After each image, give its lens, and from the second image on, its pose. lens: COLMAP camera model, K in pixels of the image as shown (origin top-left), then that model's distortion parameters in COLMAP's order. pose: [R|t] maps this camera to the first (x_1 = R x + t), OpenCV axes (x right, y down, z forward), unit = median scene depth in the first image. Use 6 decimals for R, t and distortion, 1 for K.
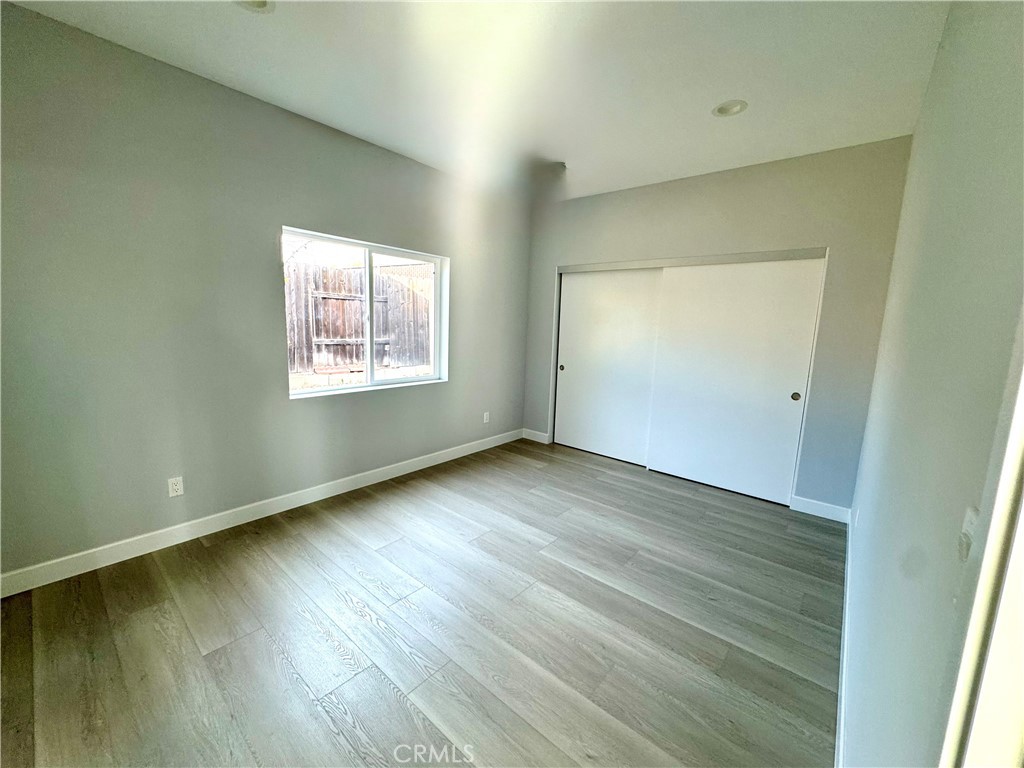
lens RADIAL K [[409.5, 0, 509.1], [0, 409.5, 382.2], [0, 0, 1]] dist [-0.000326, -0.000393]
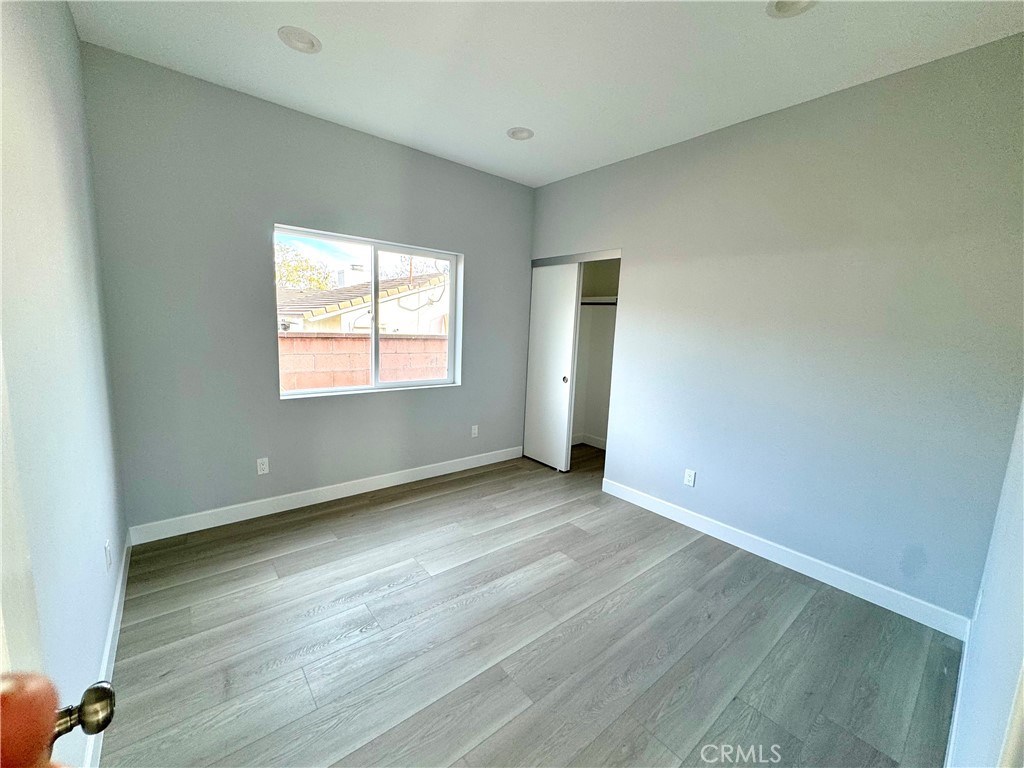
lens RADIAL K [[405.4, 0, 486.0], [0, 405.4, 377.2], [0, 0, 1]] dist [-0.001628, -0.000270]
pose [[0.979387, 0.035727, -0.198808, 0.113027], [-0.039147, 0.999145, -0.013295, -0.016219], [0.198163, 0.020804, 0.979948, 0.123391]]
